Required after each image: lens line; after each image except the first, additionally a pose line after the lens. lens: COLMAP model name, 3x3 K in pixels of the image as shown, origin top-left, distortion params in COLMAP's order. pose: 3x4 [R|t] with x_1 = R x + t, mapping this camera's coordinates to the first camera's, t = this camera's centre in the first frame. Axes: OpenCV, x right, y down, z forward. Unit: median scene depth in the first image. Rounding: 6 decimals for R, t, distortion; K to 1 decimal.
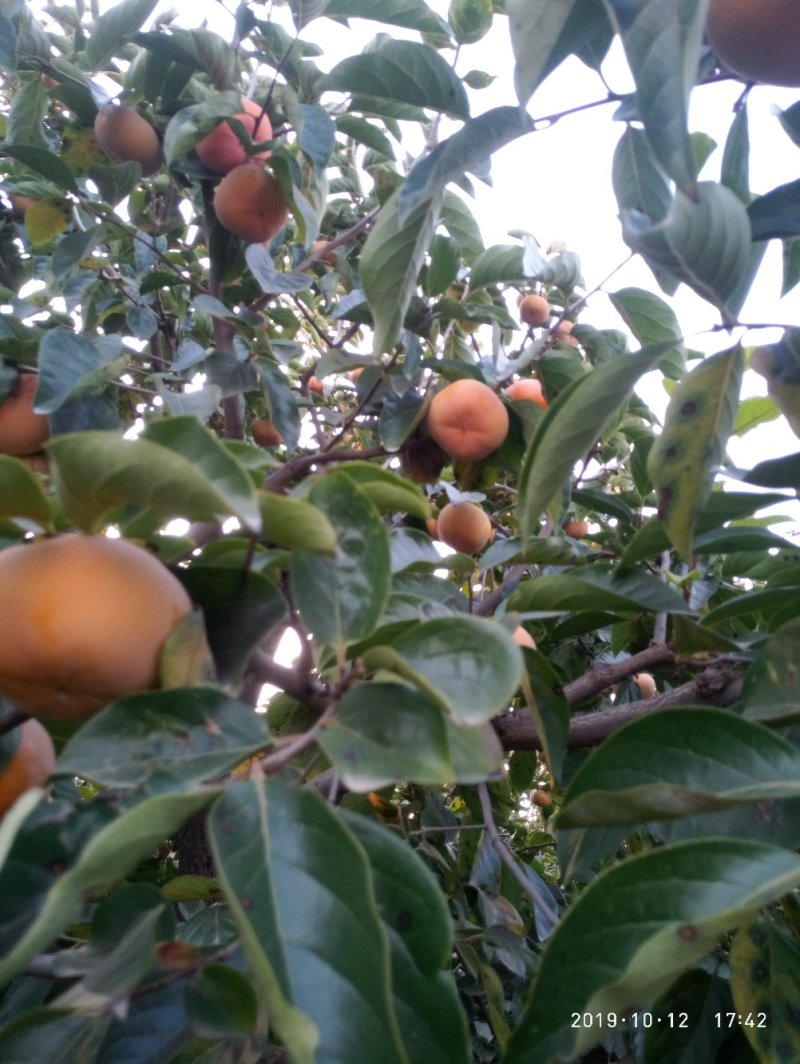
lens RADIAL K [[815.4, 0, 400.0], [0, 815.4, 532.0], [0, 0, 1]] dist [0.032589, -0.005915]
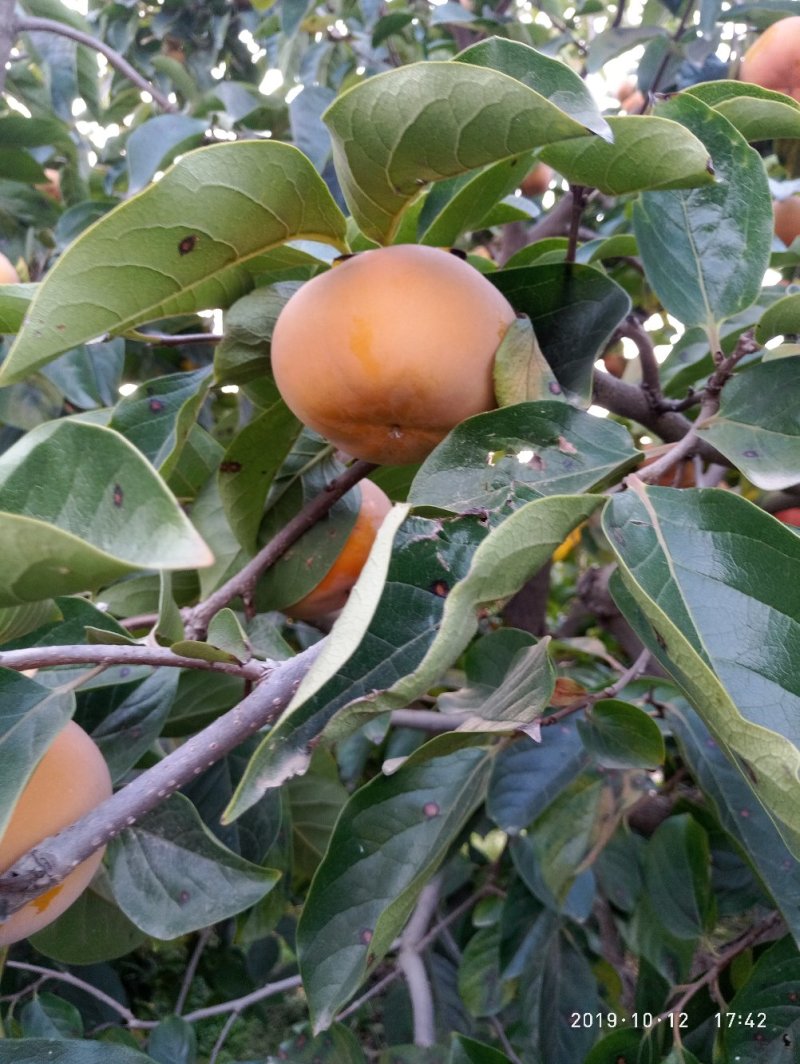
lens RADIAL K [[828.4, 0, 402.9], [0, 828.4, 511.0], [0, 0, 1]] dist [0.025096, -0.005251]
pose [[0.933373, -0.109263, -0.341872, -0.085299], [0.184457, 0.963144, 0.195780, 0.088609], [0.307880, -0.245796, 0.919127, 0.117366]]
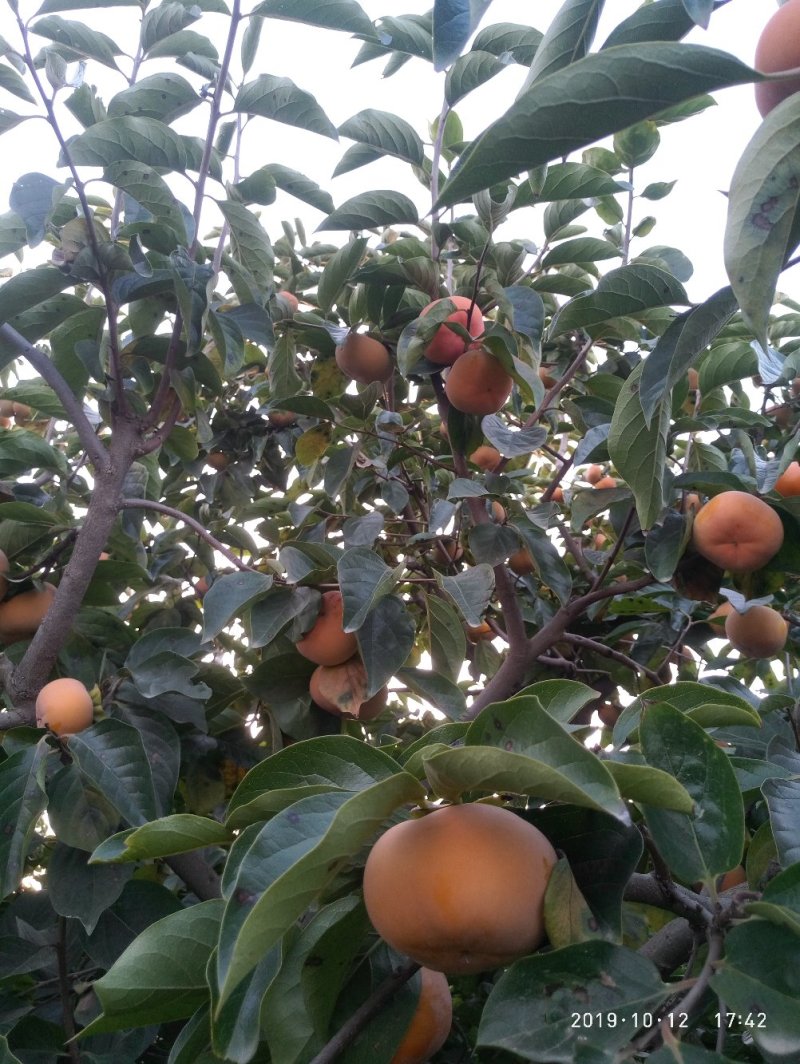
lens RADIAL K [[828.4, 0, 402.9], [0, 828.4, 511.0], [0, 0, 1]] dist [0.025096, -0.005251]
pose [[0.936161, -0.227000, -0.268466, -0.040945], [0.191549, 0.969651, -0.151940, -0.201443], [0.294809, 0.090816, 0.951231, -0.138948]]
